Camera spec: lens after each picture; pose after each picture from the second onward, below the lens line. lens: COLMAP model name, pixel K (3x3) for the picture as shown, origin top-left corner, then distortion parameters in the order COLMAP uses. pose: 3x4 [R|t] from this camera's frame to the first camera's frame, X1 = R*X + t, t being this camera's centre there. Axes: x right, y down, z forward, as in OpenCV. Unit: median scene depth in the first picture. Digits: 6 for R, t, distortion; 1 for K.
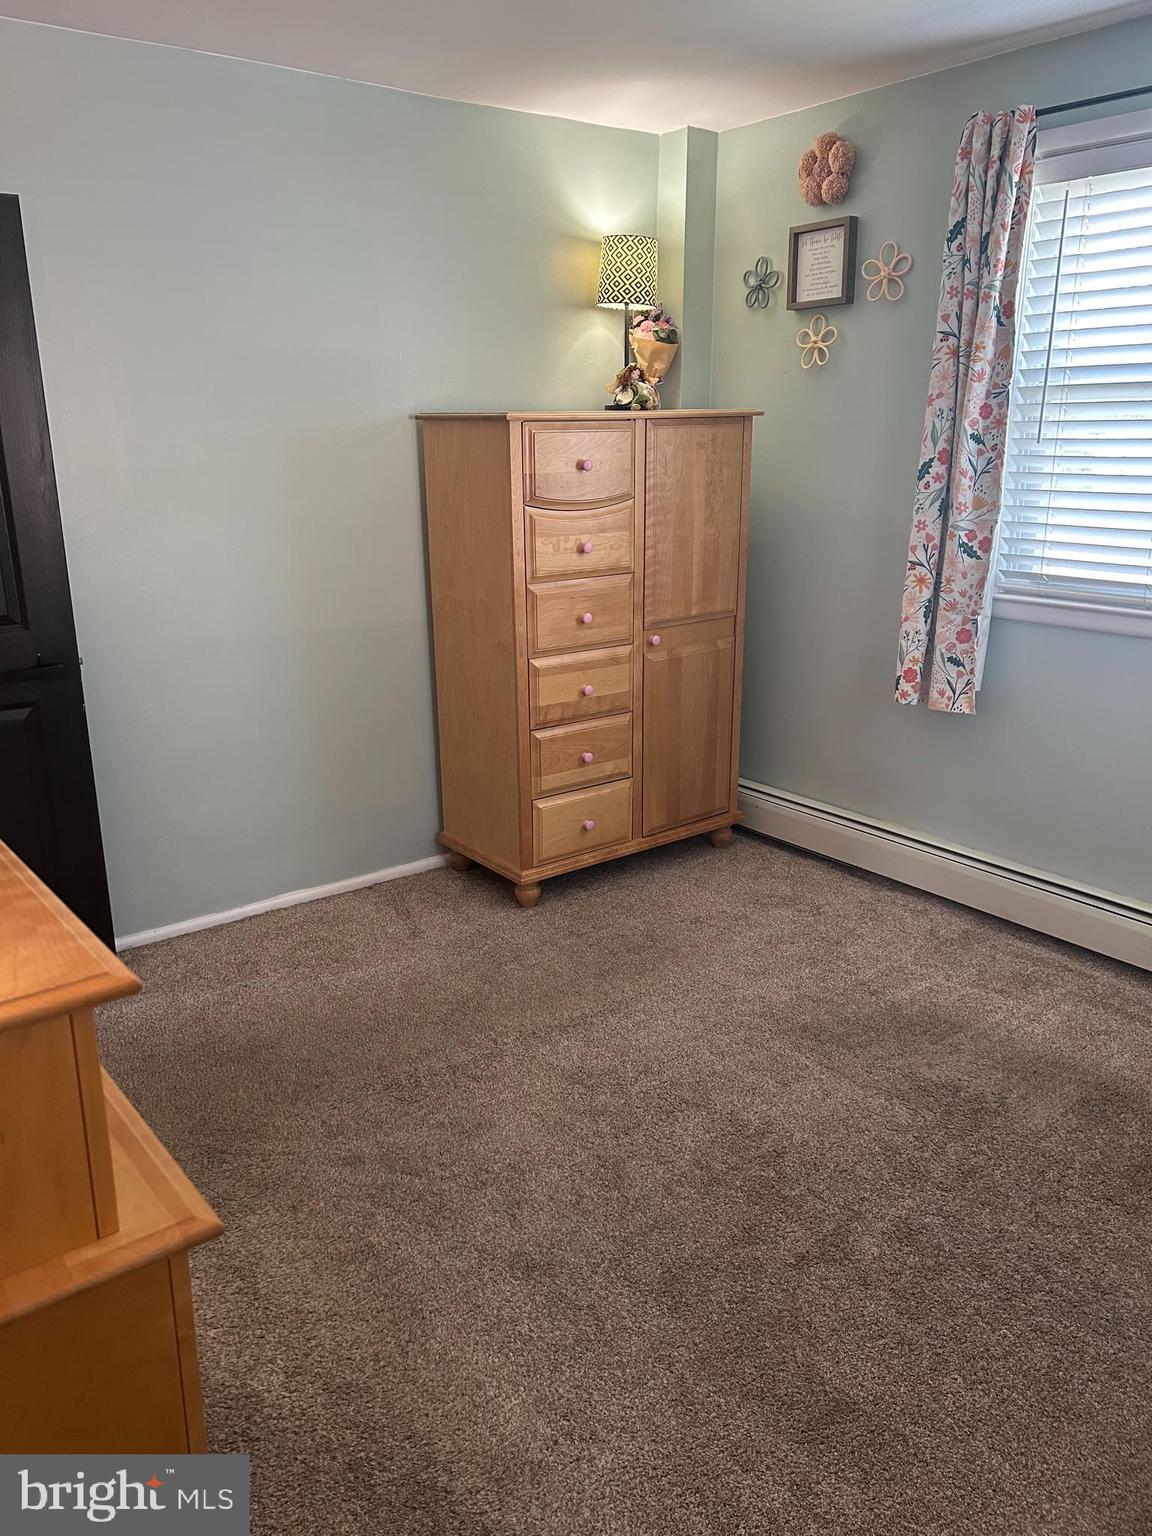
lens RADIAL K [[1190.2, 0, 568.6], [0, 1190.2, 771.8], [0, 0, 1]] dist [0.002016, 0.119238]
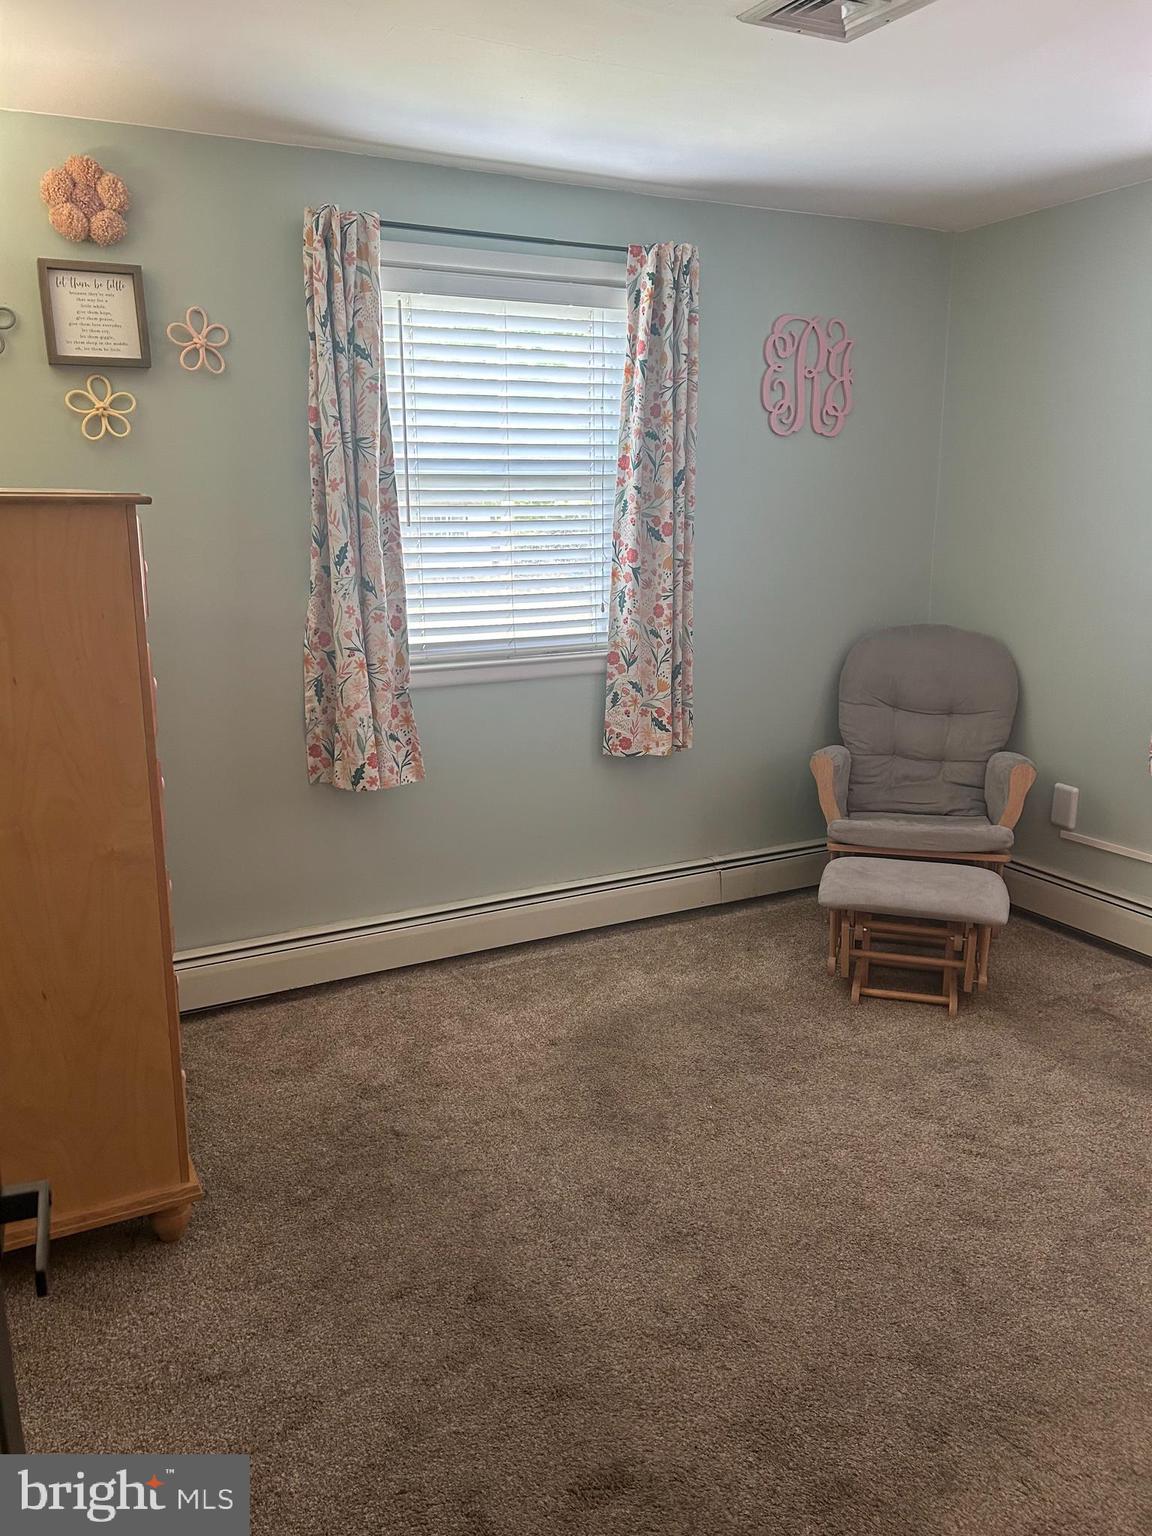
lens RADIAL K [[1160.7, 0, 562.2], [0, 1160.7, 774.9], [0, 0, 1]] dist [0.032993, -0.005567]
pose [[0.157710, -0.227883, 0.960831, -0.594945], [0.278642, 0.943738, 0.178093, -0.192053], [-0.947357, 0.239641, 0.212335, 0.636800]]
